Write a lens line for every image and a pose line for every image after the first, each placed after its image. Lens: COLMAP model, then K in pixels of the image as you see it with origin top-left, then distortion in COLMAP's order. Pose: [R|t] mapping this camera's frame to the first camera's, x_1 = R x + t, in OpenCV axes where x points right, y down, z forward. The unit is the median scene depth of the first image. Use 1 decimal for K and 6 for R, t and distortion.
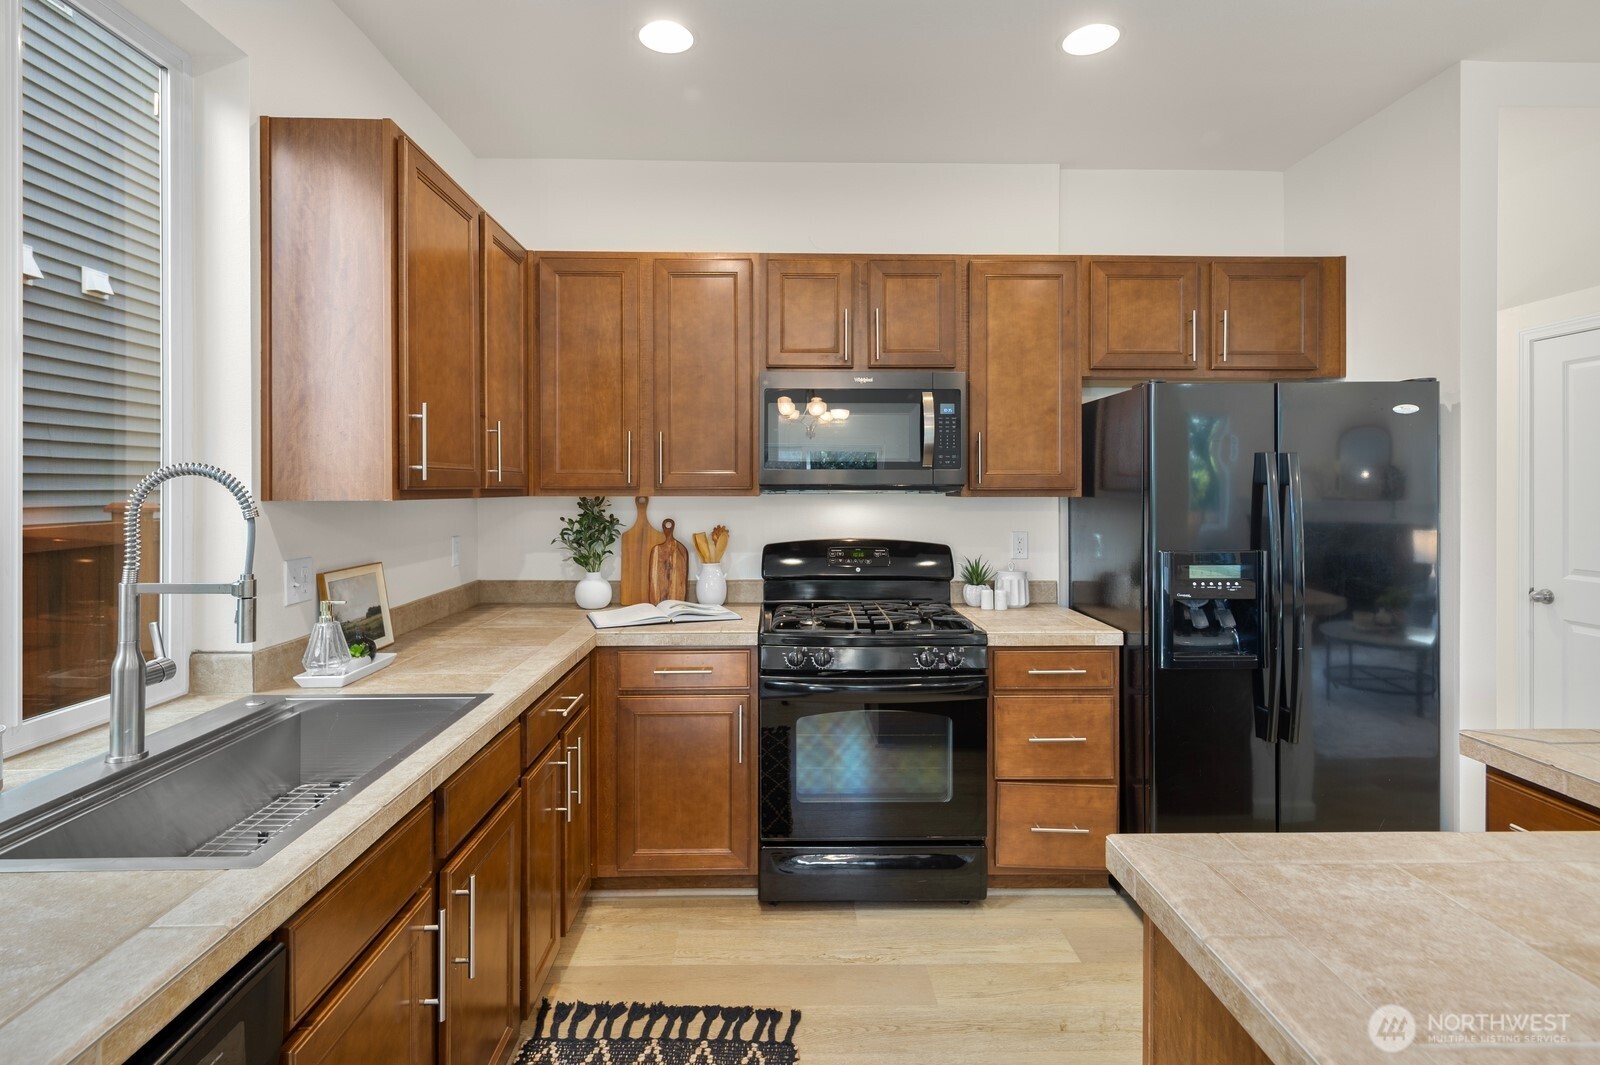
lens RADIAL K [[805.0, 0, 790.3], [0, 805.0, 447.2], [0, 0, 1]] dist [0.015811, -0.000253]
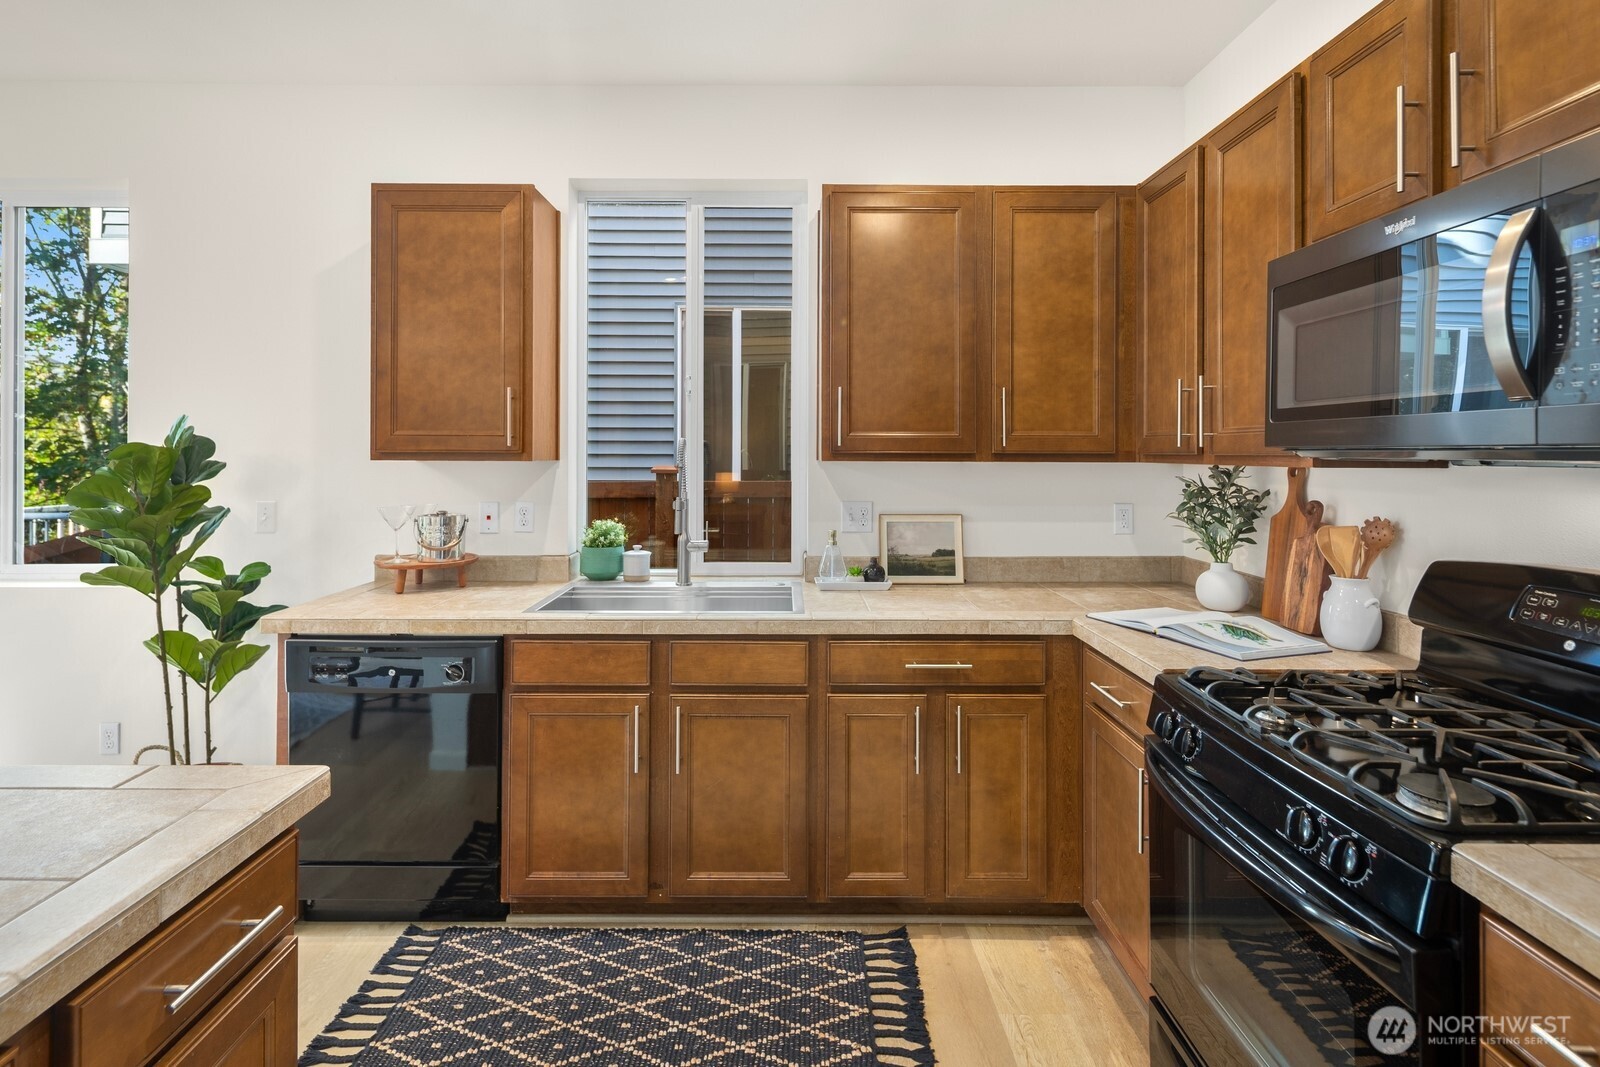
lens RADIAL K [[805.0, 0, 790.3], [0, 805.0, 448.2], [0, 0, 1]] dist [0.015811, -0.000253]
pose [[-0.021635, -0.005588, -0.999750, 0.551383], [0.040574, 0.999156, -0.006462, 0.034467], [0.998942, -0.040704, -0.021390, 0.640609]]
